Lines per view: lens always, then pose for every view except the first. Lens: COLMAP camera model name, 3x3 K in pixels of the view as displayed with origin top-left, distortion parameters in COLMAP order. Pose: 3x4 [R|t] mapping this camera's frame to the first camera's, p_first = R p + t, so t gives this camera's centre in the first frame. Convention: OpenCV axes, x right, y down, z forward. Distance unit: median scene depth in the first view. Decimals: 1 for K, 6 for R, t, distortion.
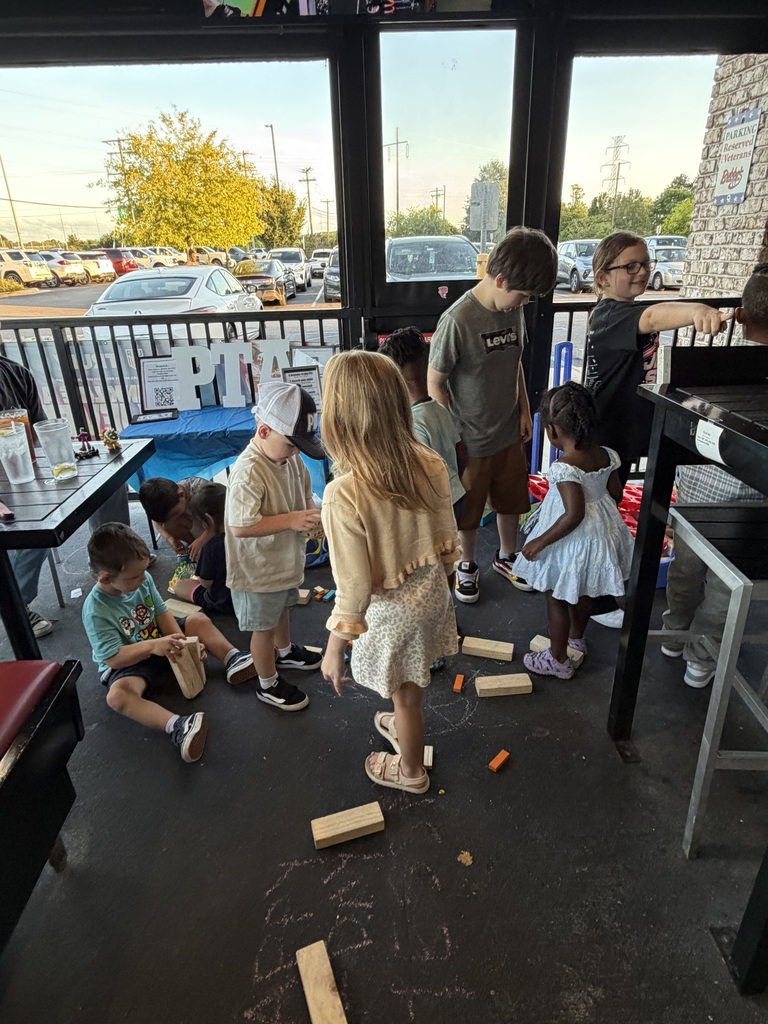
lens RADIAL K [[599.1, 0, 384.0], [0, 599.1, 512.0], [0, 0, 1]] dist [-0.007873, -0.001010]
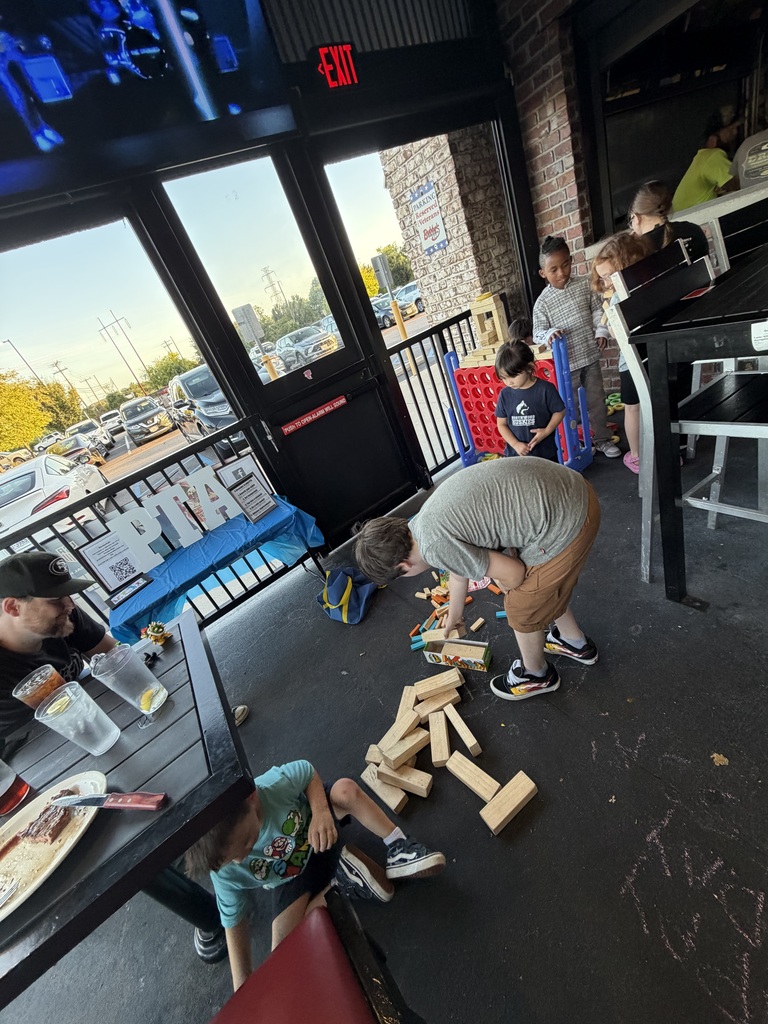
lens RADIAL K [[410.8, 0, 384.0], [0, 410.8, 512.0], [0, 0, 1]] dist [-0.002233, -0.000421]
pose [[0.805200, -0.489340, 0.334962, -0.180485], [0.501878, 0.863213, 0.054611, -0.085354], [-0.315867, 0.124137, 0.940648, 0.177837]]
